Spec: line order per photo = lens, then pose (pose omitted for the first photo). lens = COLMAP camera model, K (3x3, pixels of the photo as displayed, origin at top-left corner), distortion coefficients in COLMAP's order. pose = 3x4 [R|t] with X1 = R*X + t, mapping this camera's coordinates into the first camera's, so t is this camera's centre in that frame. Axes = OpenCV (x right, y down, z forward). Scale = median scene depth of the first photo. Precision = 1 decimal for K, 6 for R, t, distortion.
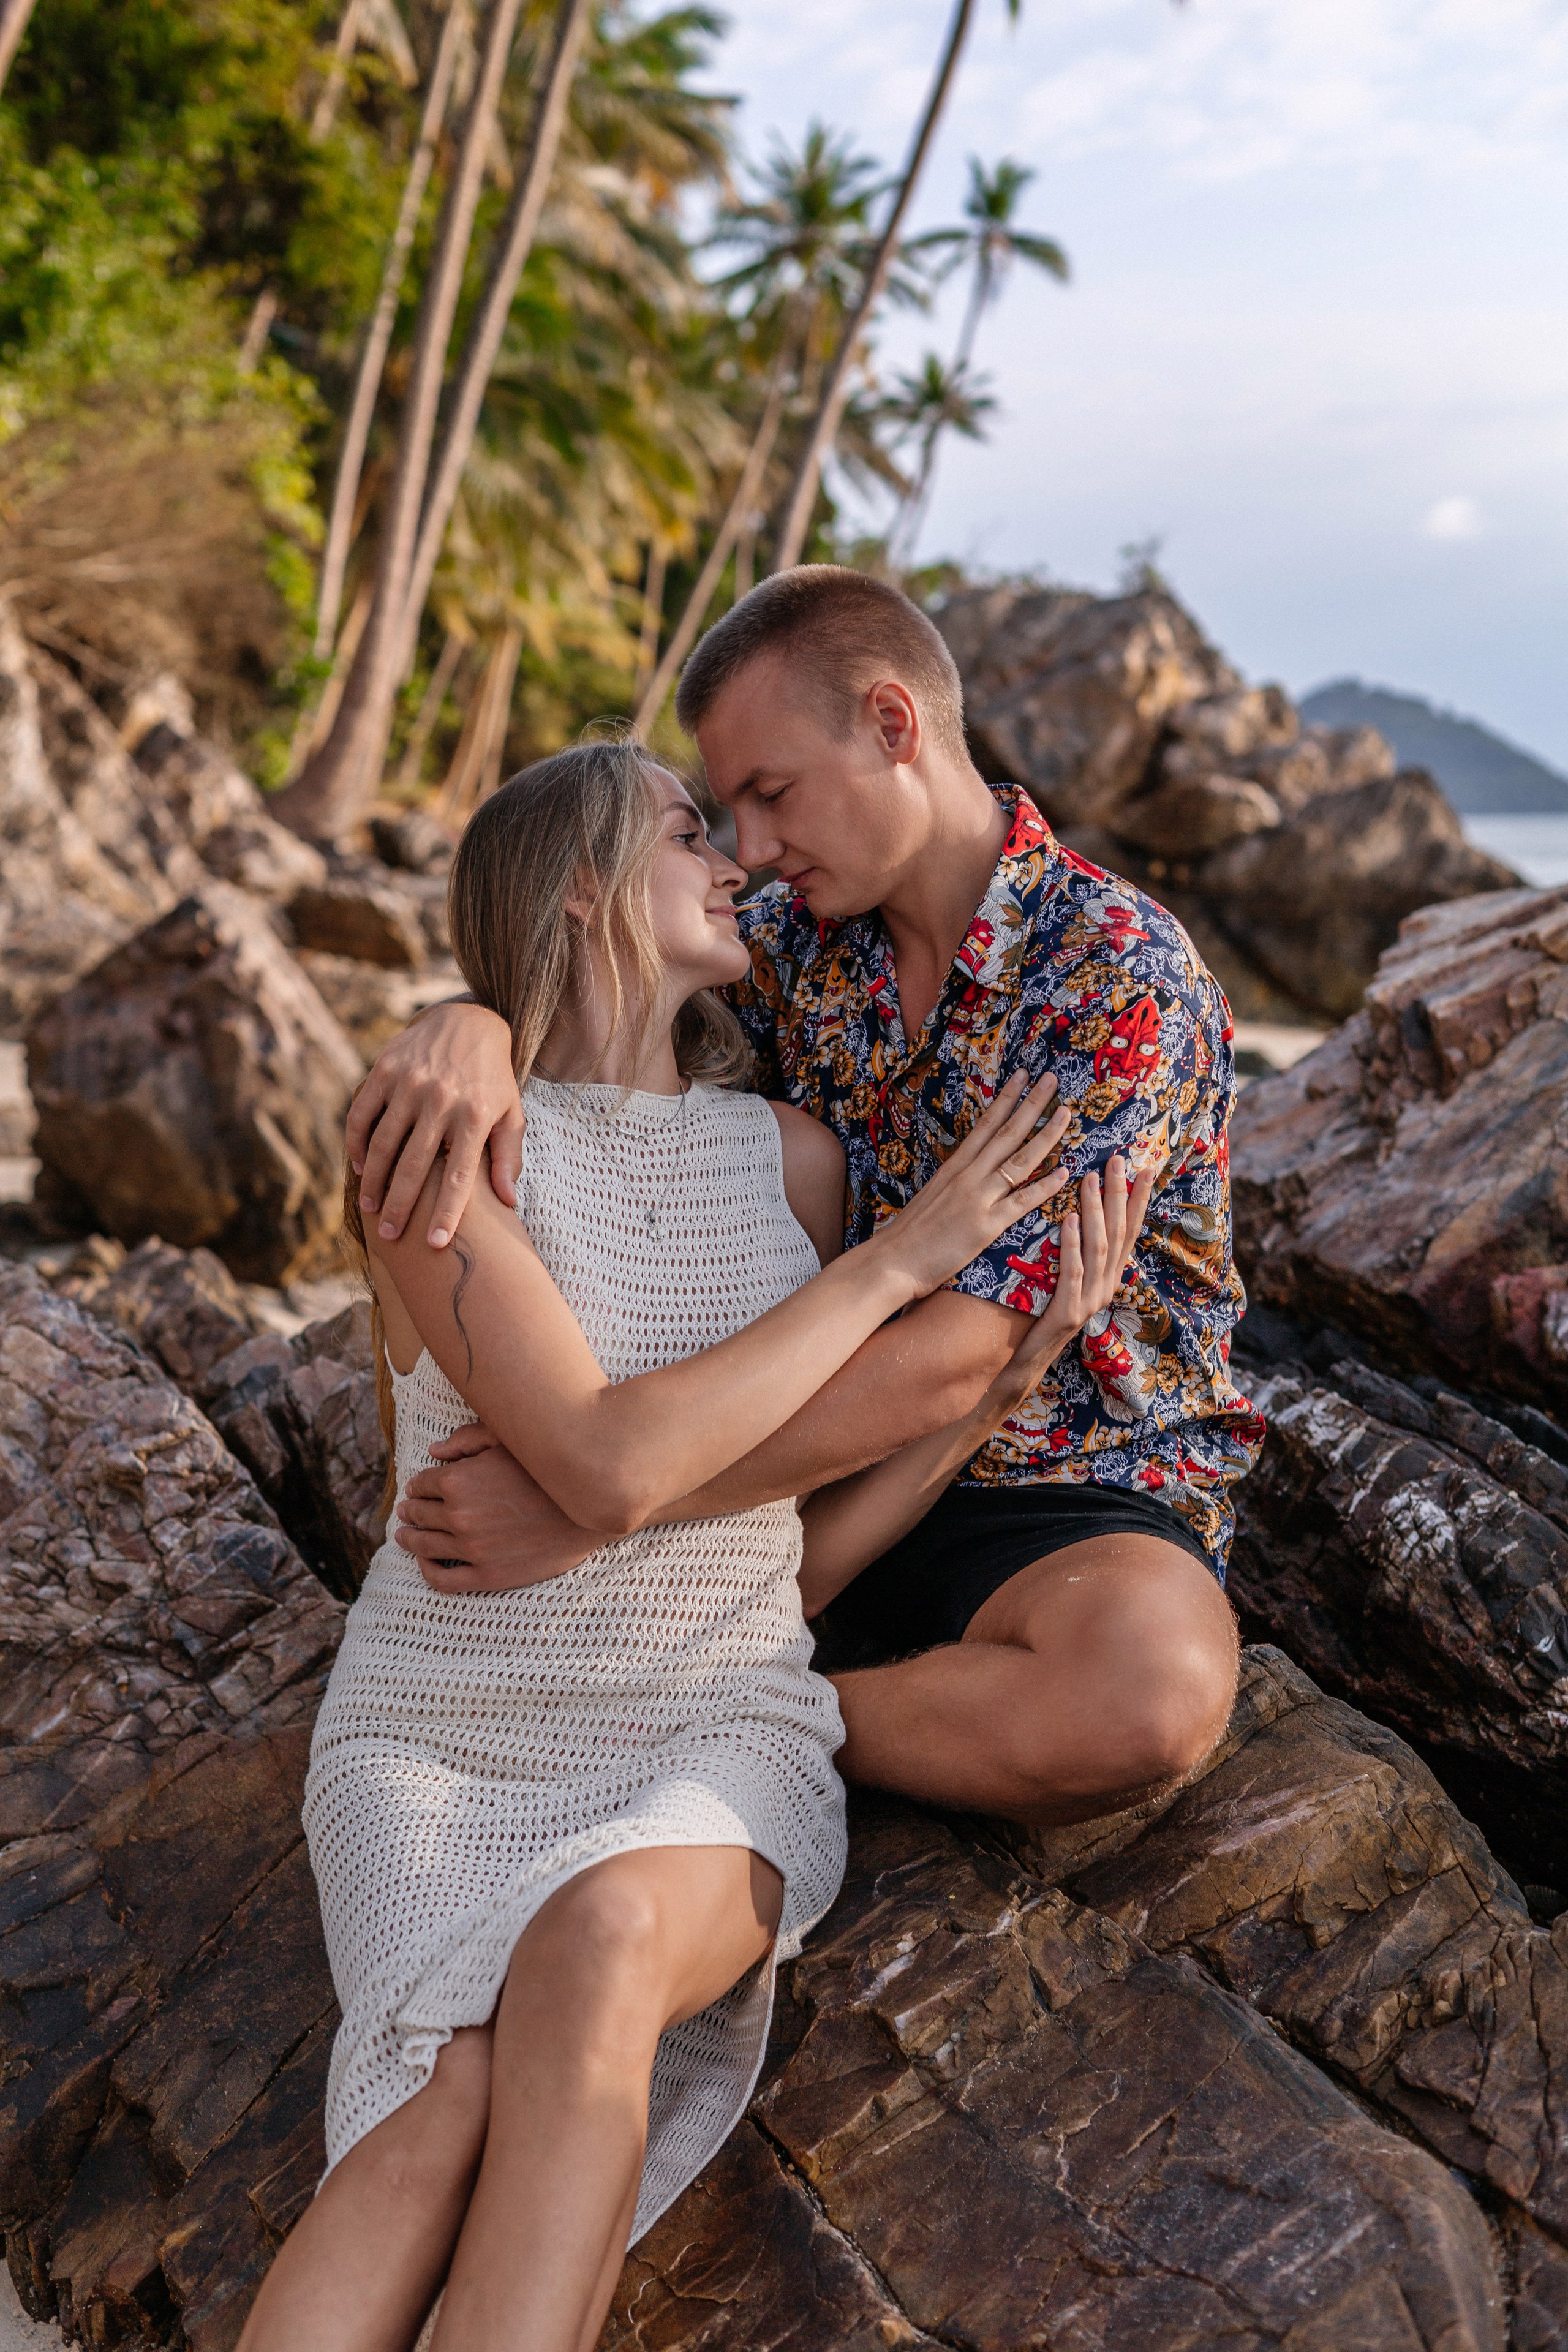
lens RADIAL K [[3496.4, 0, 773.0], [0, 3496.4, 1183.8], [0, 0, 1]] dist [-0.144188, 0.099063]
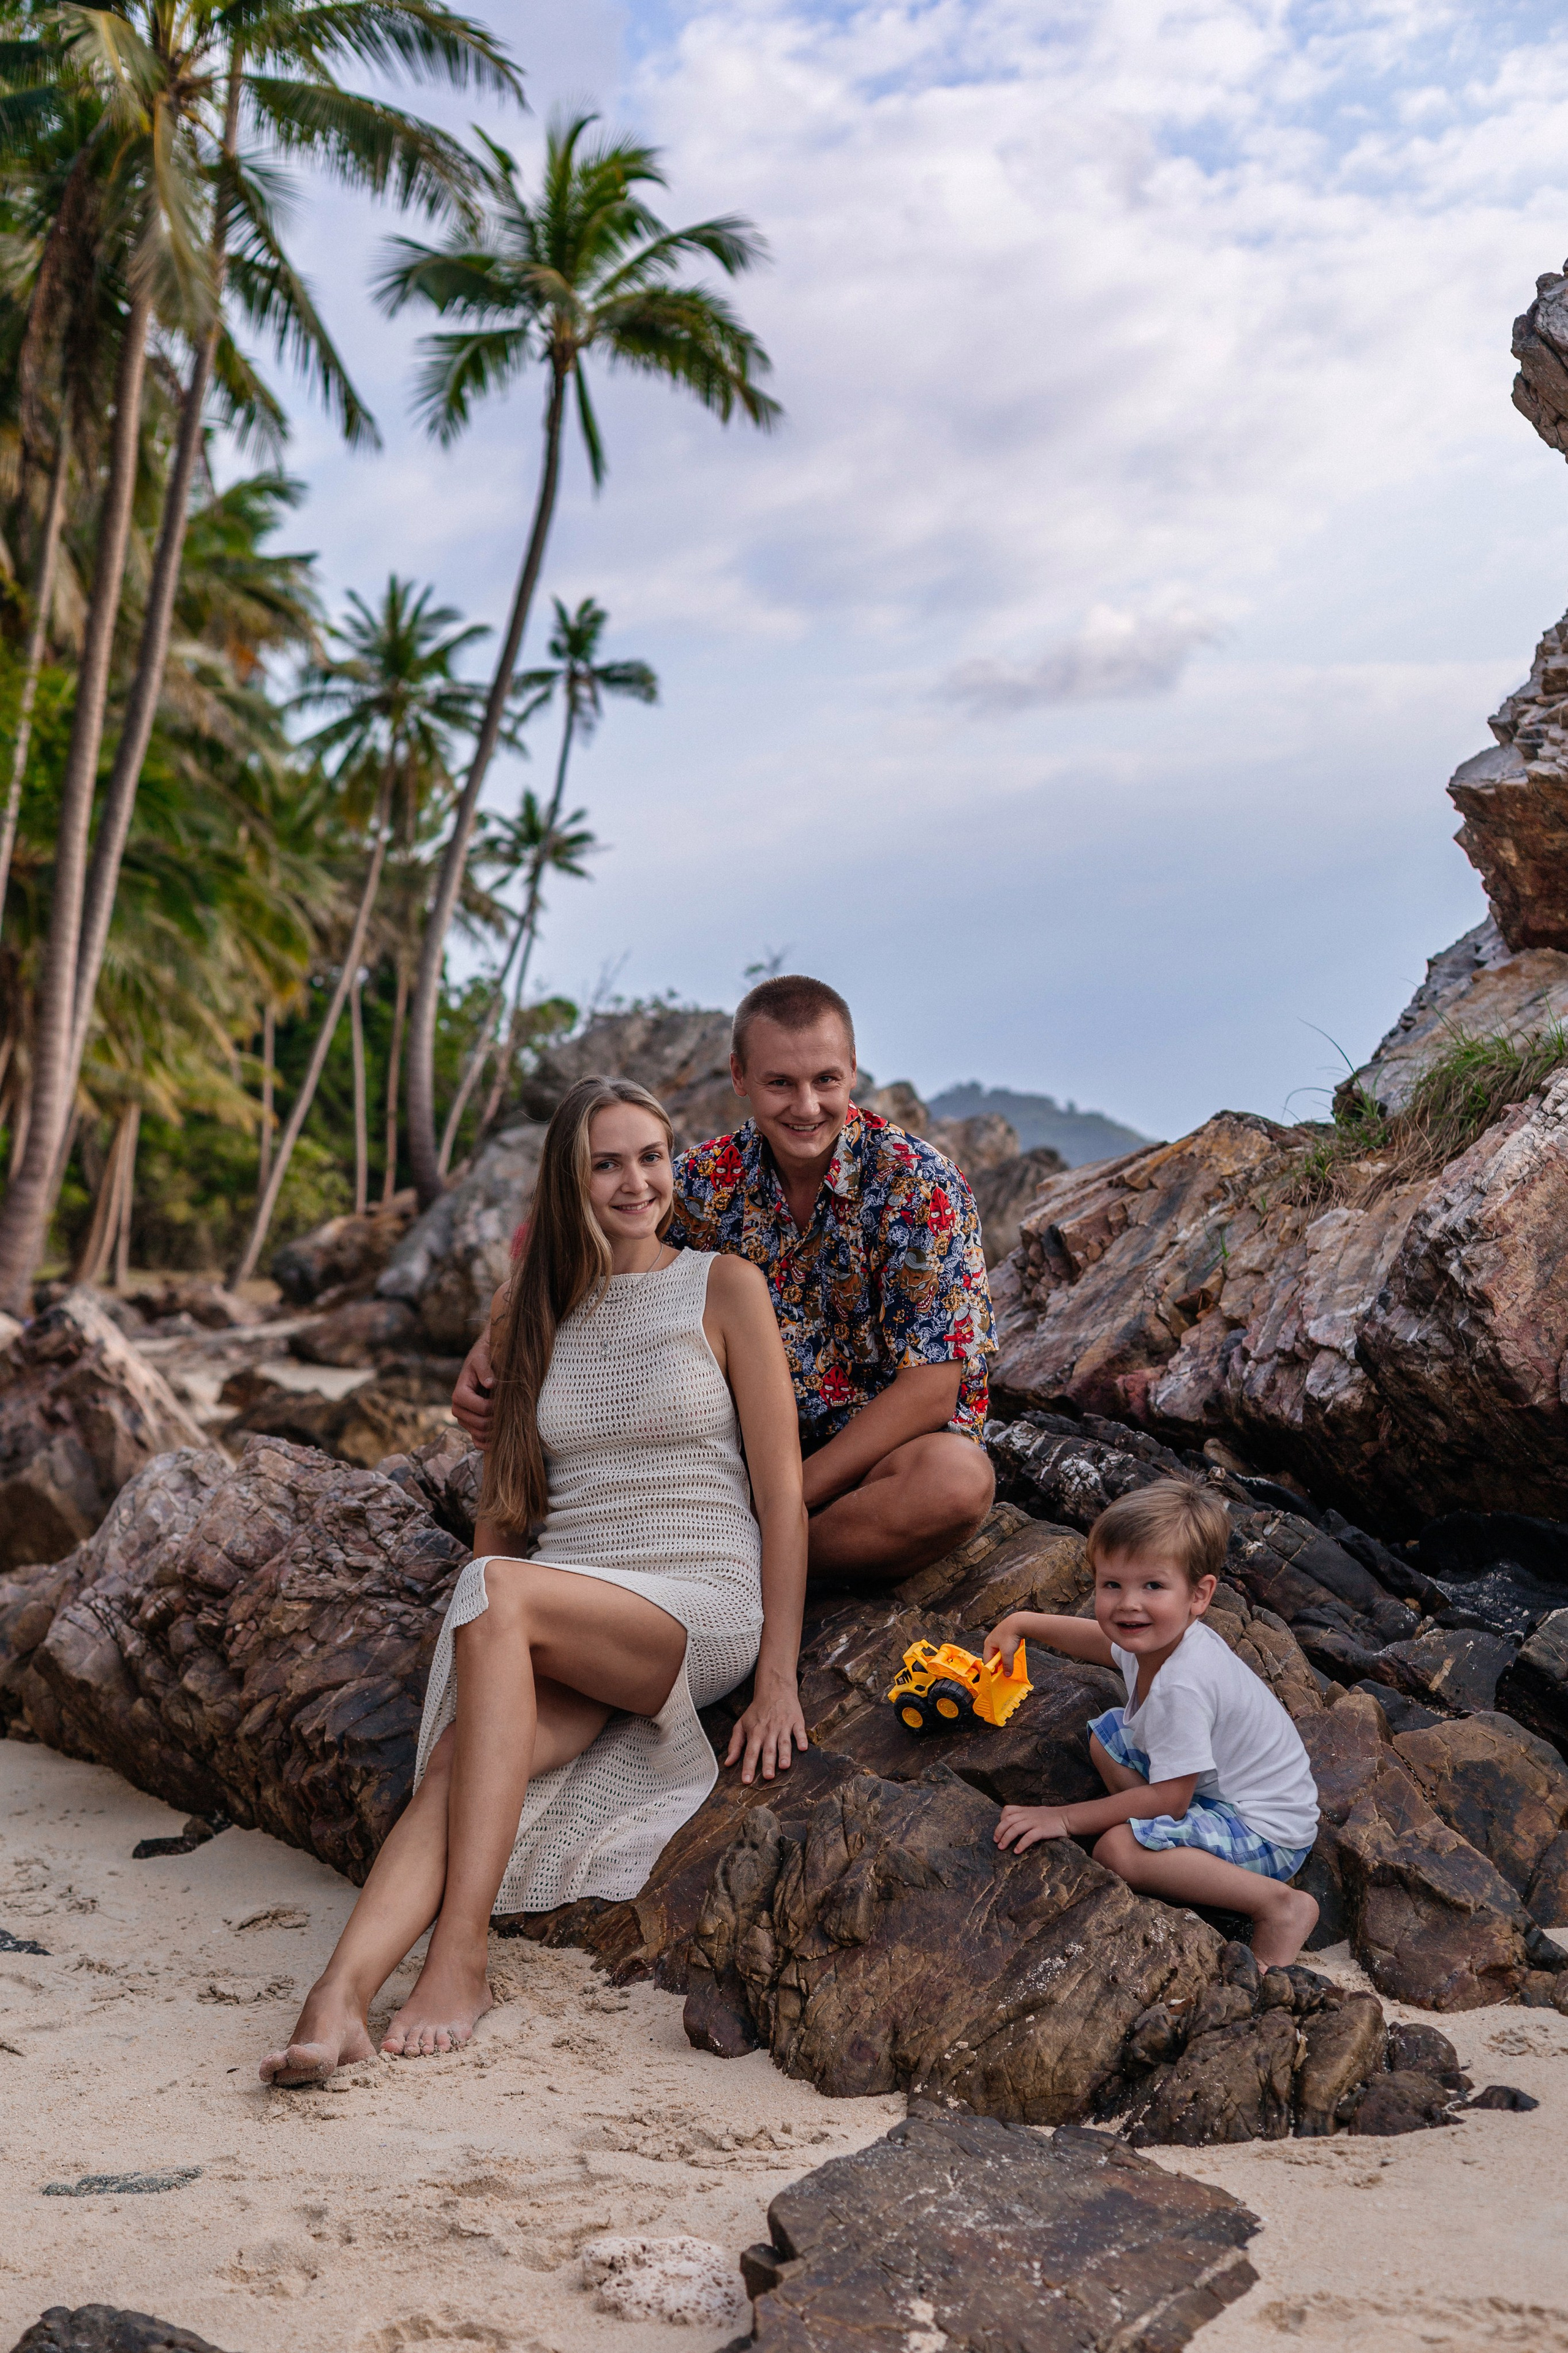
lens RADIAL K [[3497.6, 0, 773.0], [0, 3497.6, 1184.3], [0, 0, 1]] dist [-0.144188, 0.099063]
pose [[0.990644, -0.088692, 0.103721, -0.042613], [0.100767, 0.987929, -0.117650, 0.043774], [-0.092034, 0.127001, 0.987624, -0.231220]]
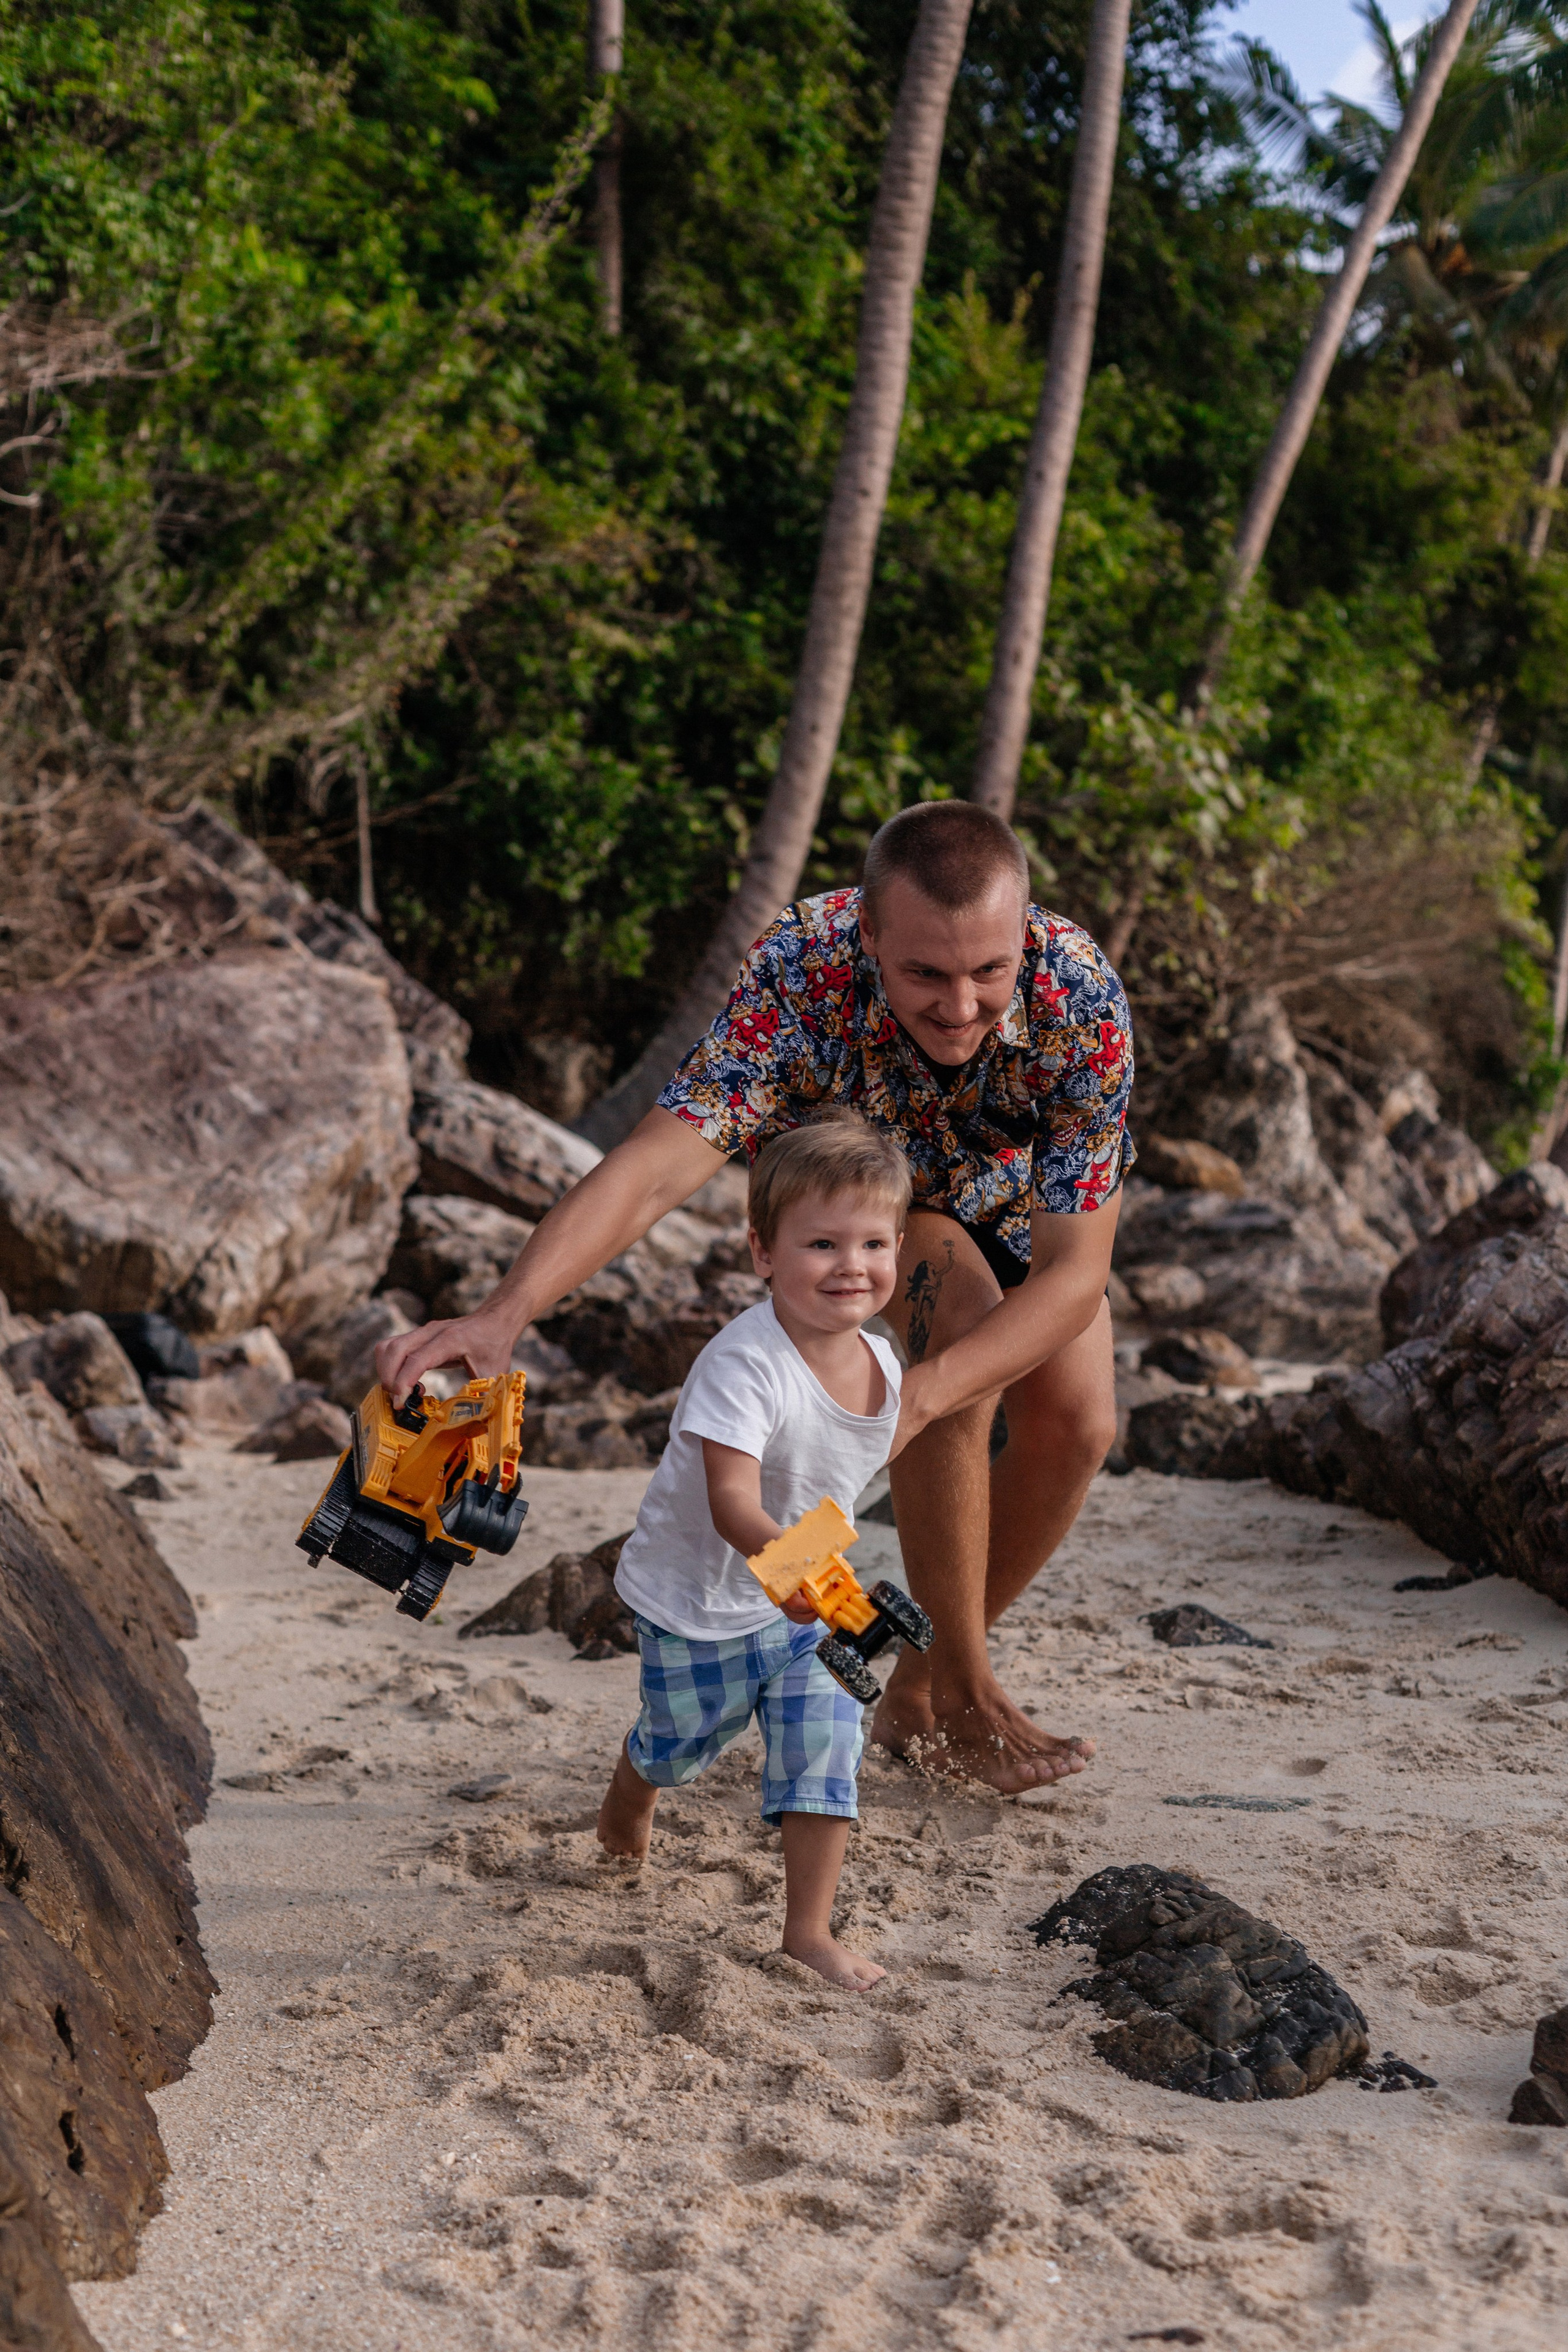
lens RADIAL K [[3496.4, 0, 773.0], [0, 3496.4, 1183.8], [0, 0, 1]] dist [-0.144188, 0.099063]
pose [[0.940643, -0.026356, -0.338372, 0.000618], [-0.015011, 0.992774, -0.119059, 0.074353], [0.339065, 0.117072, 0.933450, -0.247278]]
